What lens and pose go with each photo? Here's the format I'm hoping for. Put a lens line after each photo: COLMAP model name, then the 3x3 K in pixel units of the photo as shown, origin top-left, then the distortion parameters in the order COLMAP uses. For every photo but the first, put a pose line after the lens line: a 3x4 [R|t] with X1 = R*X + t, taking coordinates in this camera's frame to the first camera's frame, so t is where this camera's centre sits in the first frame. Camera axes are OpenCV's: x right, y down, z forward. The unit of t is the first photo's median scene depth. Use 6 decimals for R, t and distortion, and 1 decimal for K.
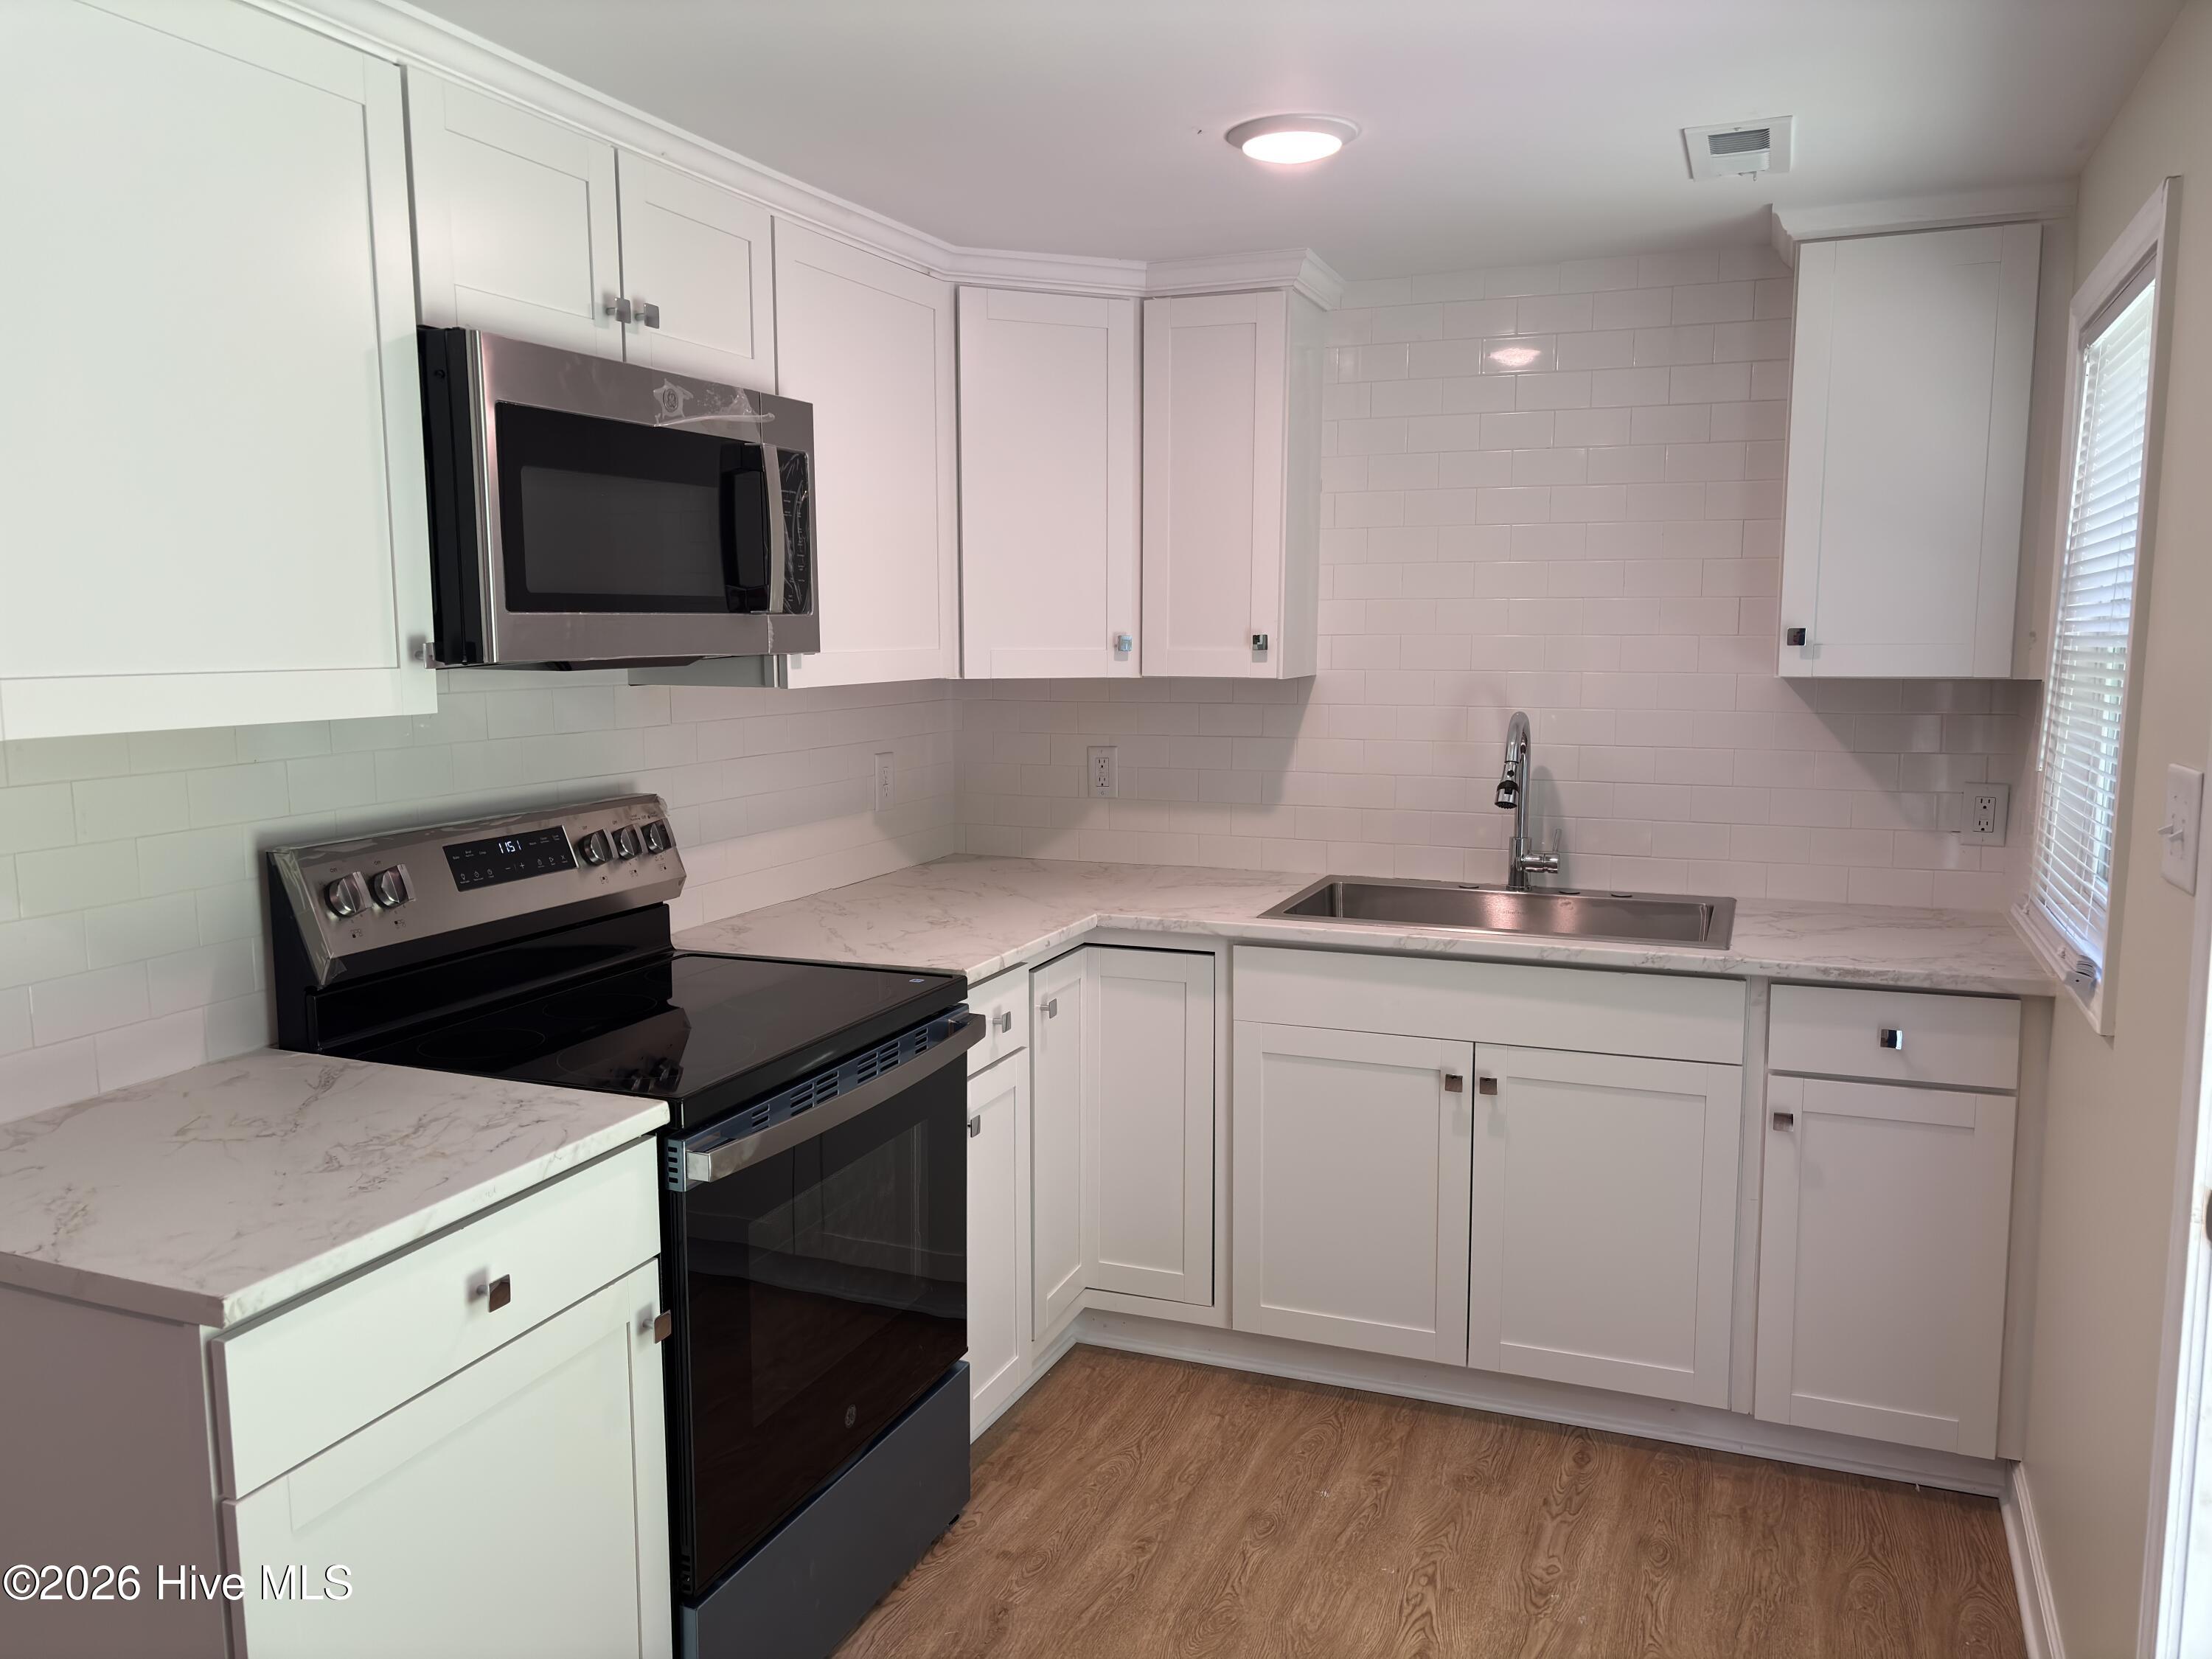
lens RADIAL K [[1666.5, 0, 1112.8], [0, 1666.5, 821.6], [0, 0, 1]] dist [0.046610, -0.051783]
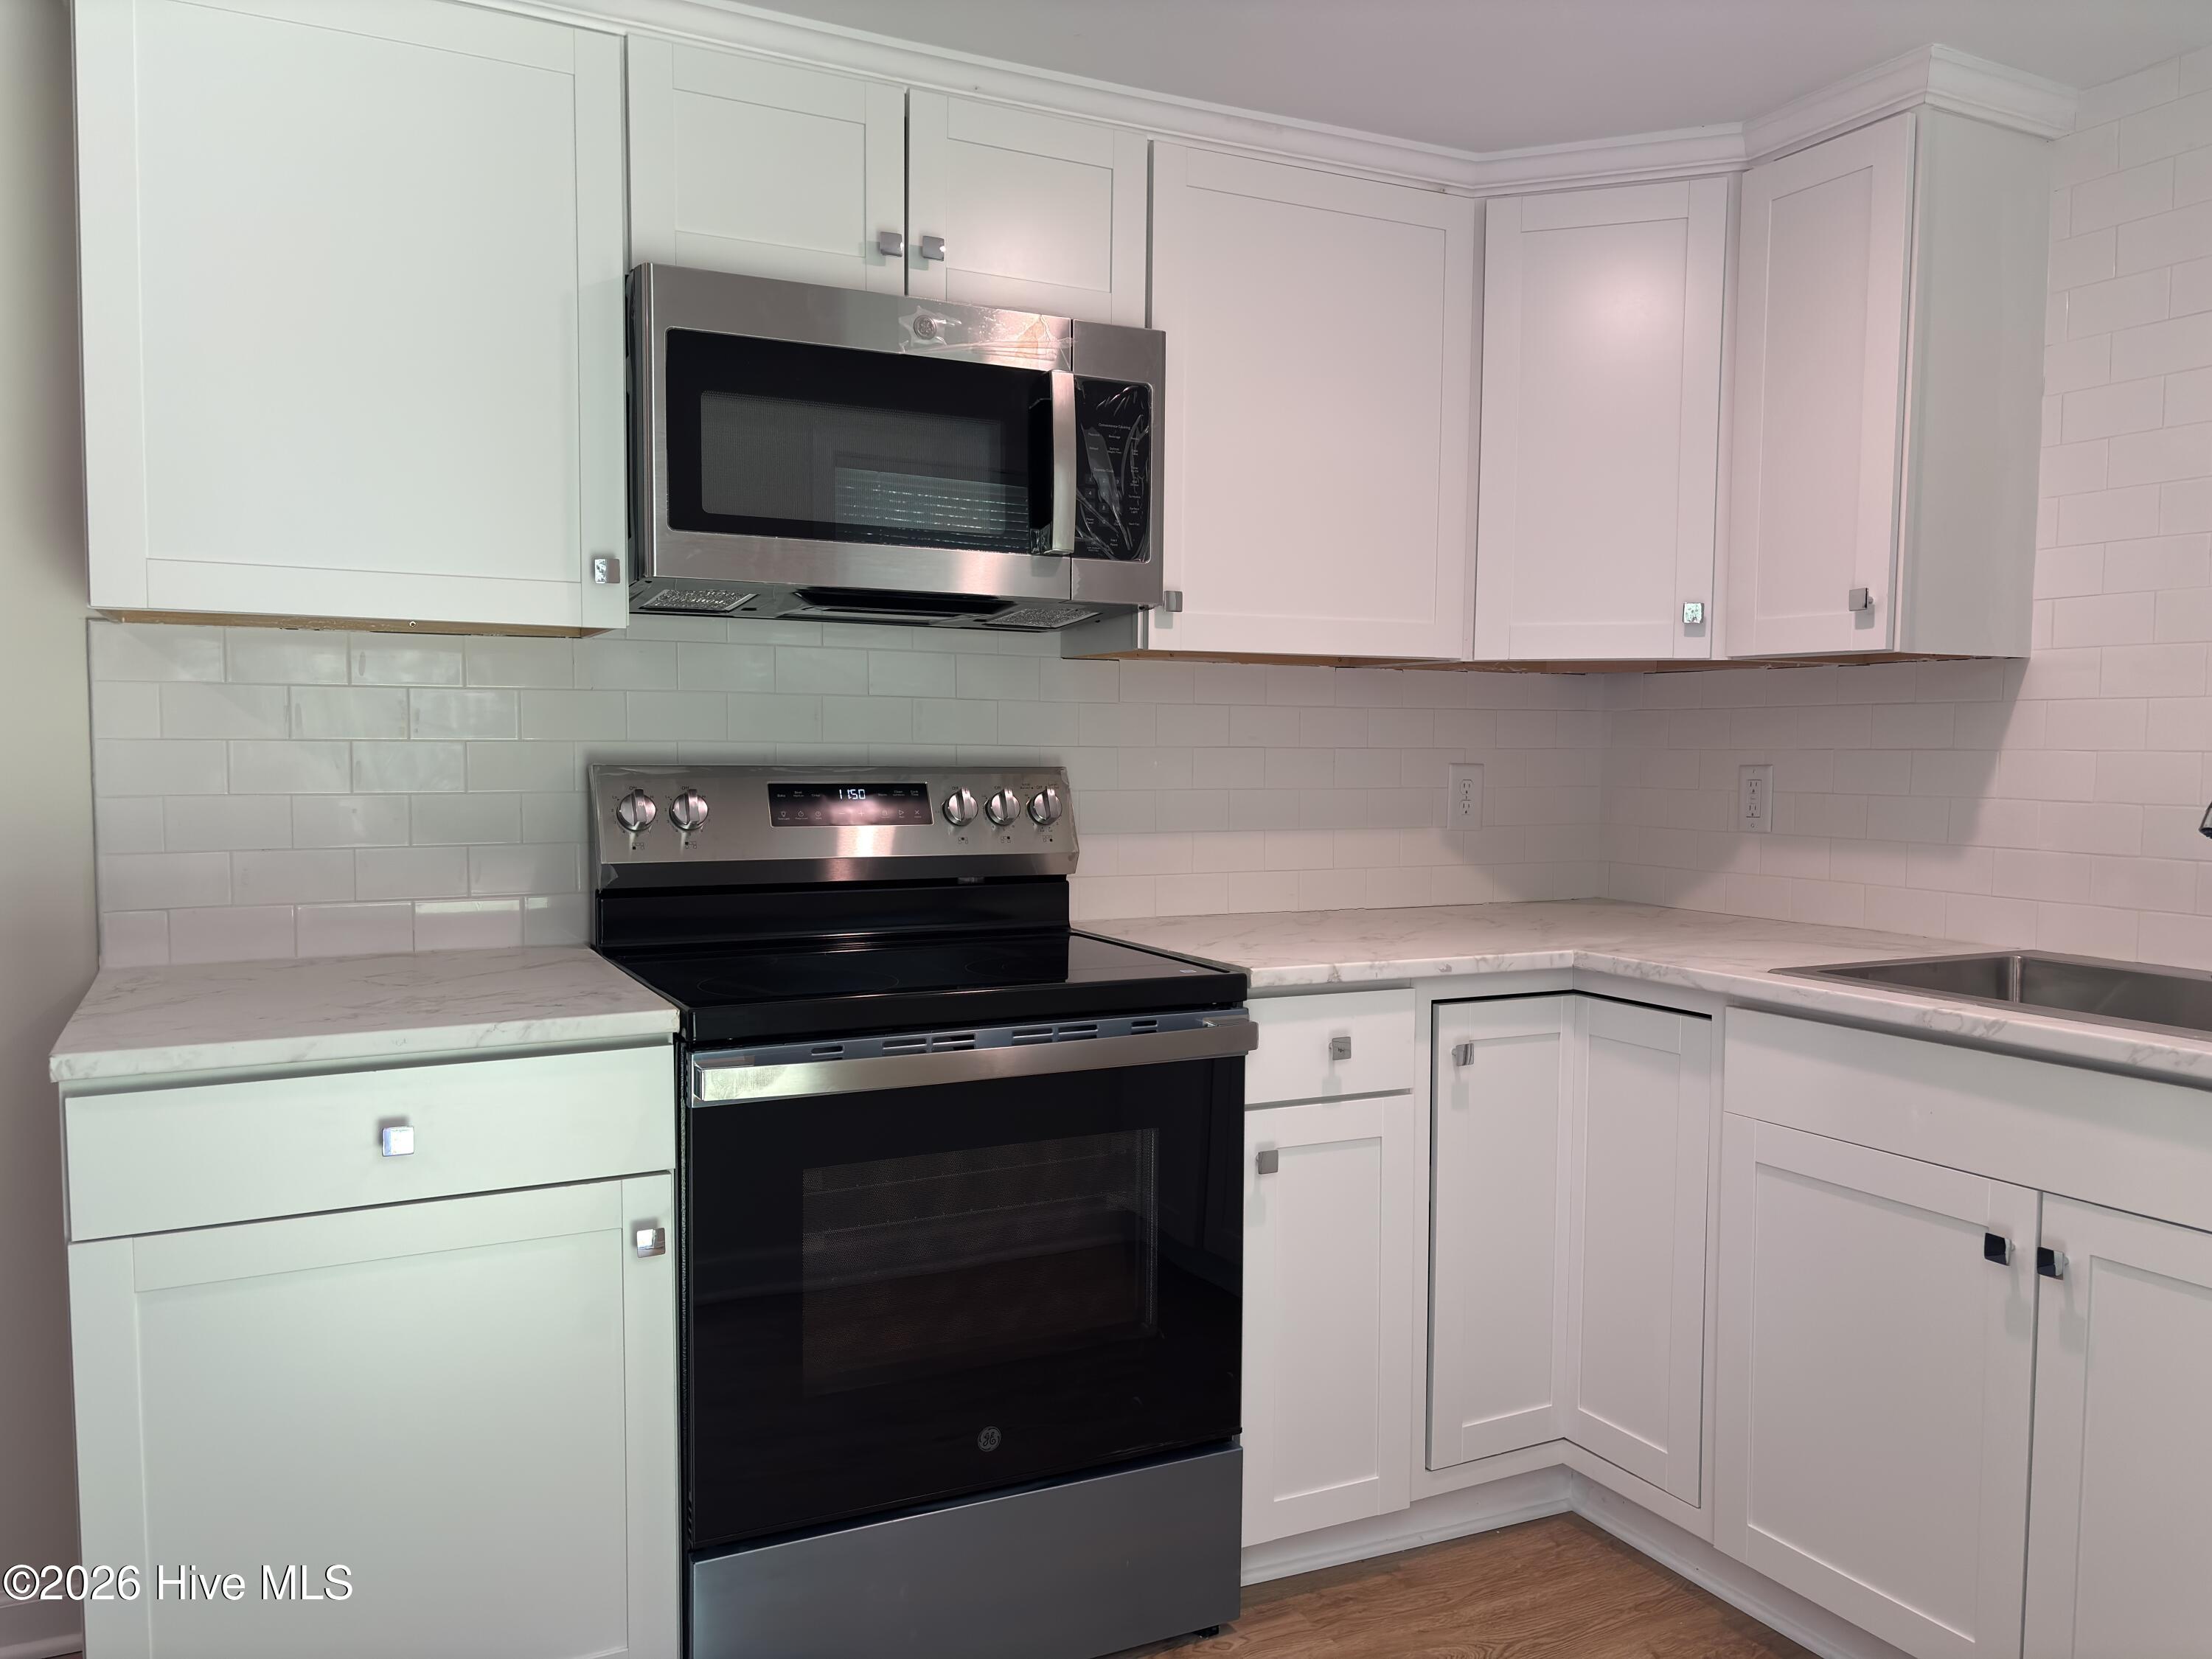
lens RADIAL K [[1666.5, 0, 1106.5], [0, 1666.5, 828.7], [0, 0, 1]] dist [0.046610, -0.051783]
pose [[0.748192, 0.041211, -0.662201, 0.364667], [-0.088217, 0.995387, -0.037726, 0.050912], [0.657591, 0.086643, 0.748376, 0.282175]]
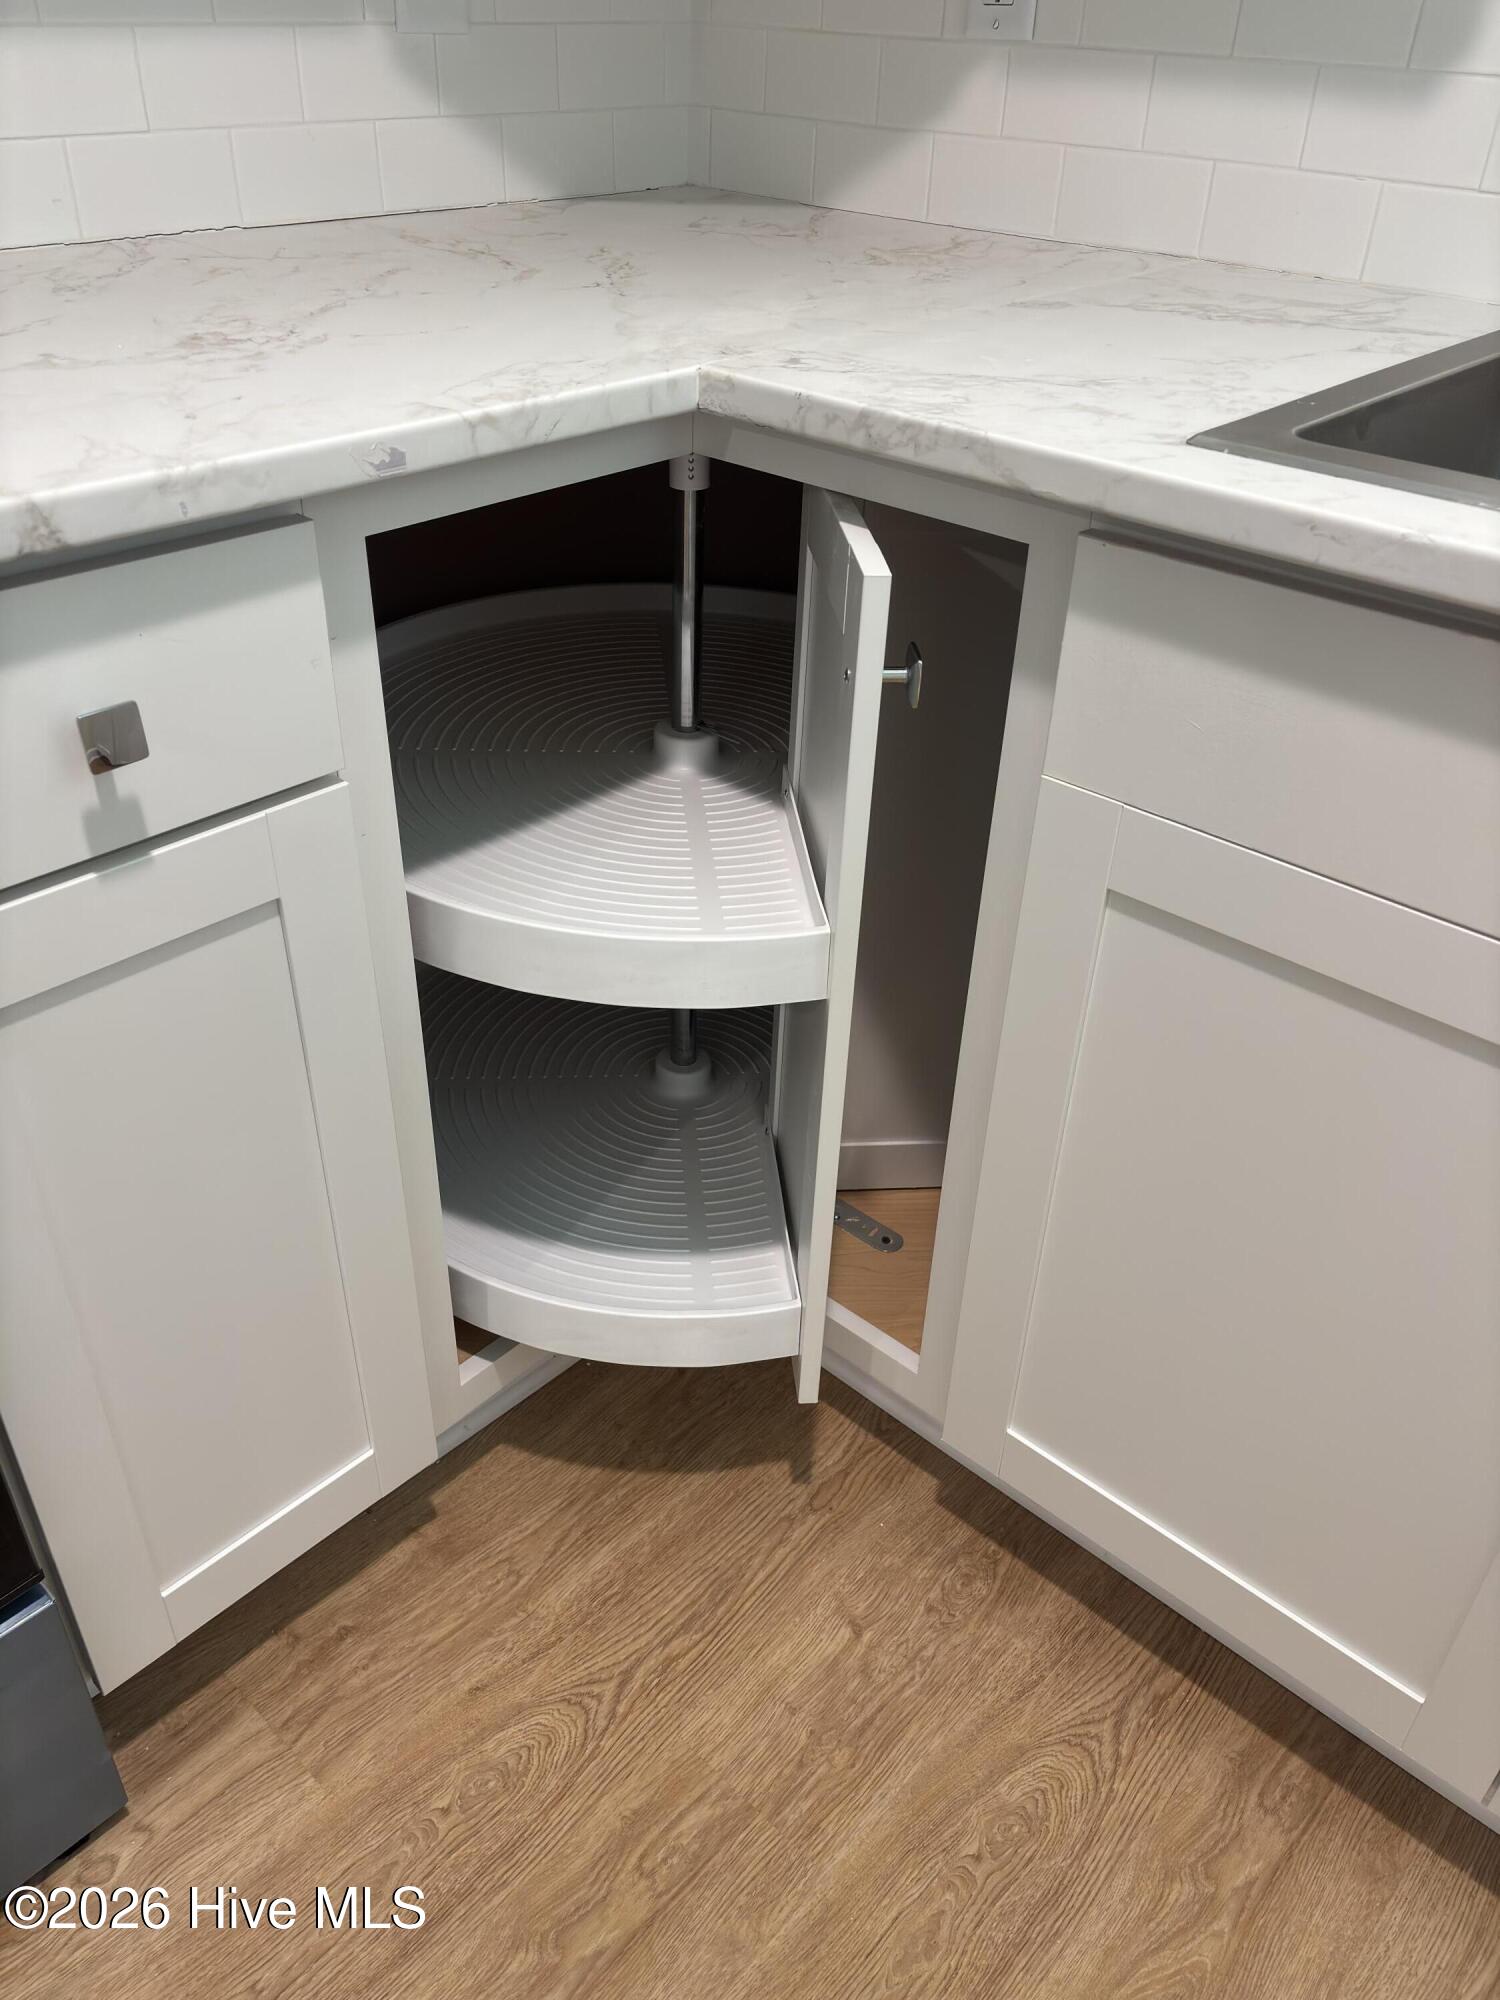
lens RADIAL K [[1506.8, 0, 742.6], [0, 1506.8, 1018.2], [0, 0, 1]] dist [0.046610, -0.051783]
pose [[0.932471, 0.228648, -0.279676, 0.115597], [-0.072992, 0.877484, 0.474019, 0.028092], [0.353794, -0.421595, 0.834918, 0.749678]]
